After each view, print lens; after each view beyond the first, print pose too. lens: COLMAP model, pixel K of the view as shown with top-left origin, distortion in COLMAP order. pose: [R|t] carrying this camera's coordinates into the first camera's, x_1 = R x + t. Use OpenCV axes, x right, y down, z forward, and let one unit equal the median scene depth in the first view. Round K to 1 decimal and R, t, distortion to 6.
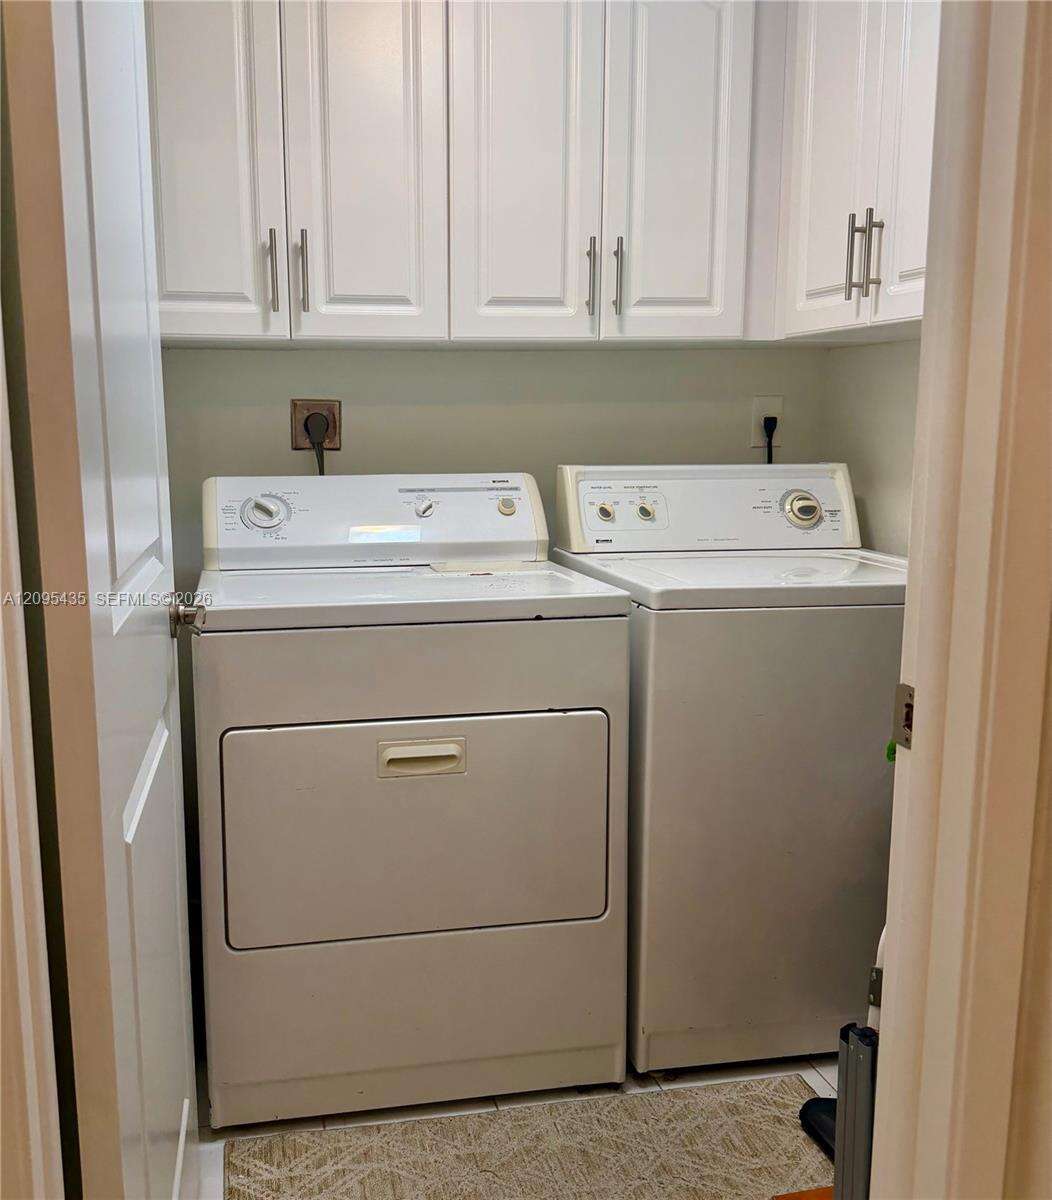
lens RADIAL K [[1107.6, 0, 444.3], [0, 1107.6, 598.3], [0, 0, 1]] dist [0.162469, -0.332867]
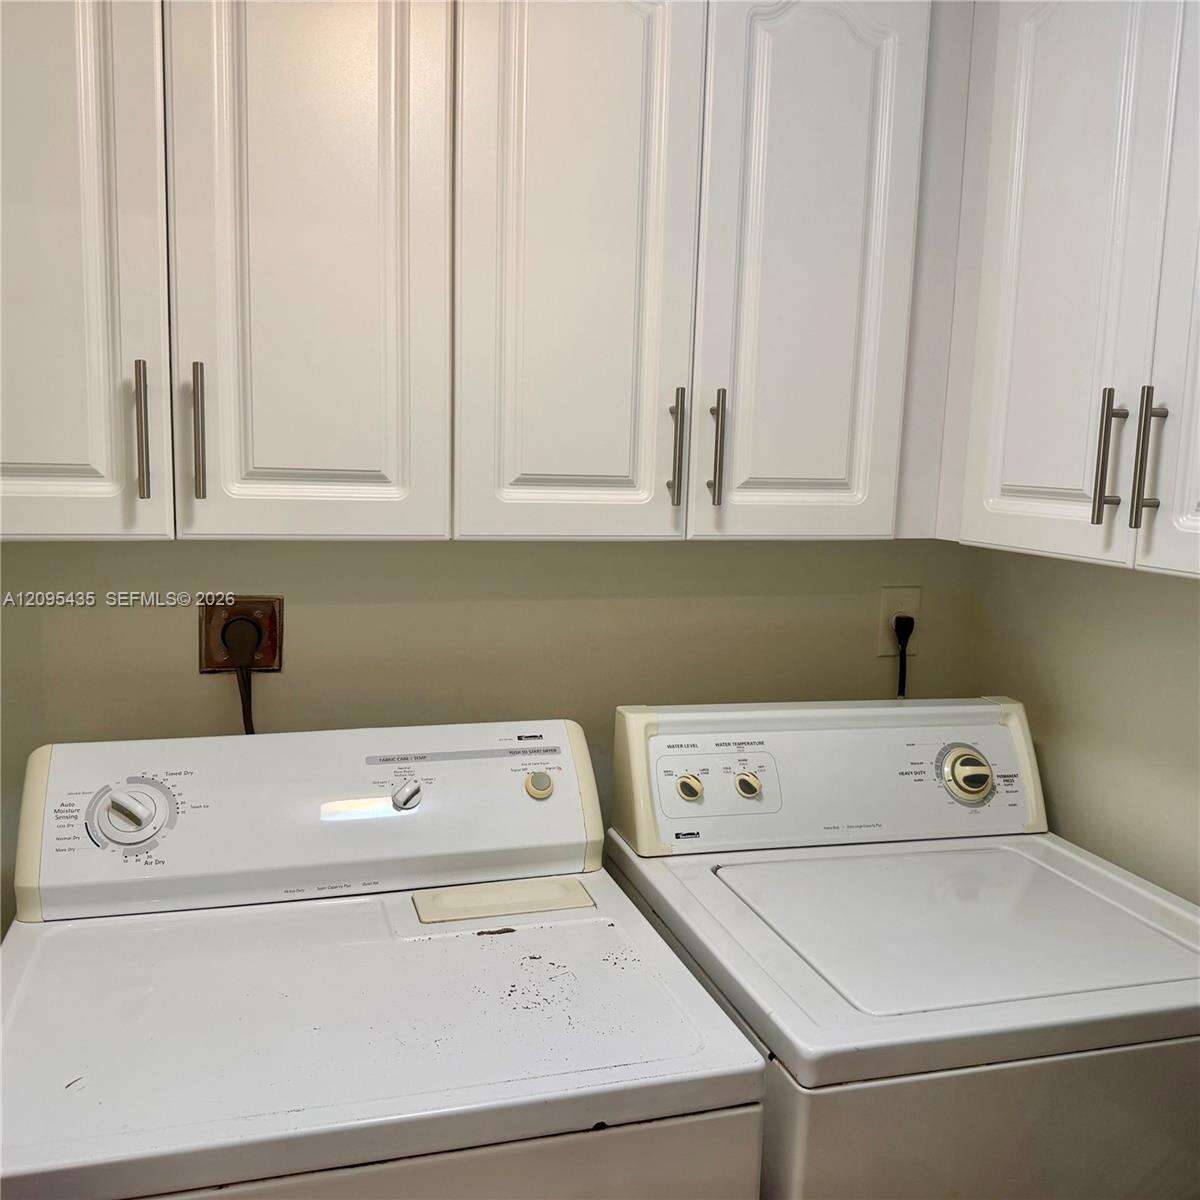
lens RADIAL K [[1131.8, 0, 600.2], [0, 1131.8, 605.2], [0, 0, 1]] dist [0.156743, -0.331619]
pose [[0.992750, 0.018587, 0.118748, 0.011894], [-0.014725, 0.999336, -0.033319, -0.170197], [-0.119289, 0.031328, 0.992365, 0.355958]]
